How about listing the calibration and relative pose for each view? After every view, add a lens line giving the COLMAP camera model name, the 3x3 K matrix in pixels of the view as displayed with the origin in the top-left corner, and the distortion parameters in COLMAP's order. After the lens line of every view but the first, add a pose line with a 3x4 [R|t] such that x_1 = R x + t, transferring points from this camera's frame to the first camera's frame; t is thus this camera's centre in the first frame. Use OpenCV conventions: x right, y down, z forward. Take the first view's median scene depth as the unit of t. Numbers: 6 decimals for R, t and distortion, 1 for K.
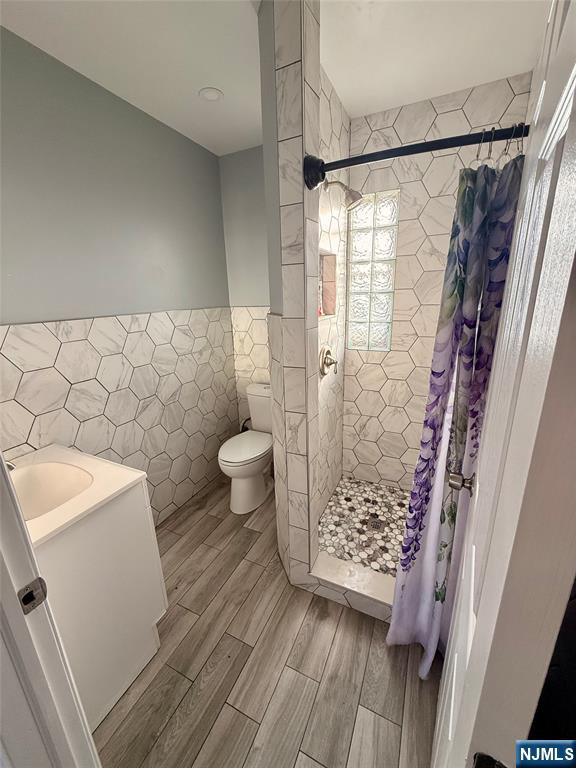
lens RADIAL K [[304.6, 0, 289.5], [0, 304.6, 382.8], [0, 0, 1]] dist [-0.002534, 0.000173]
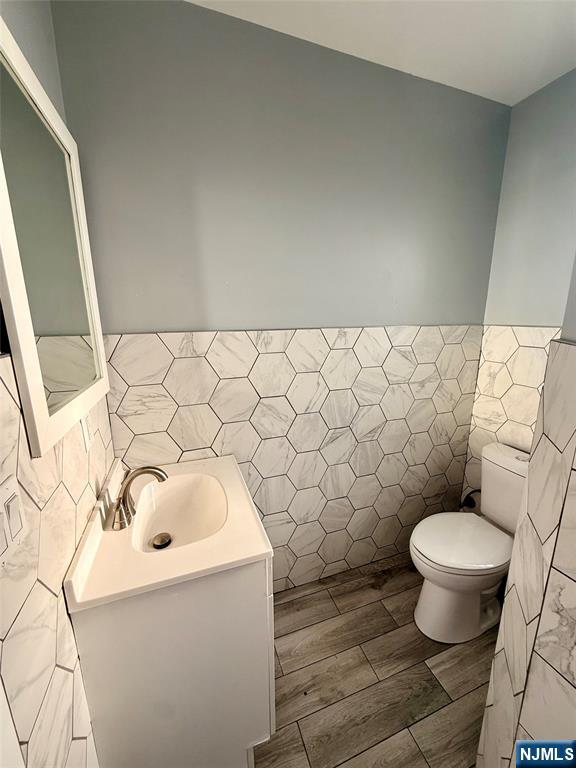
lens RADIAL K [[304.6, 0, 289.5], [0, 304.6, 381.7], [0, 0, 1]] dist [-0.002534, 0.000173]
pose [[0.712672, 0.173126, -0.679798, -0.026522], [-0.209965, 0.977285, 0.028769, -0.078233], [0.669338, 0.122231, 0.732835, 0.327055]]
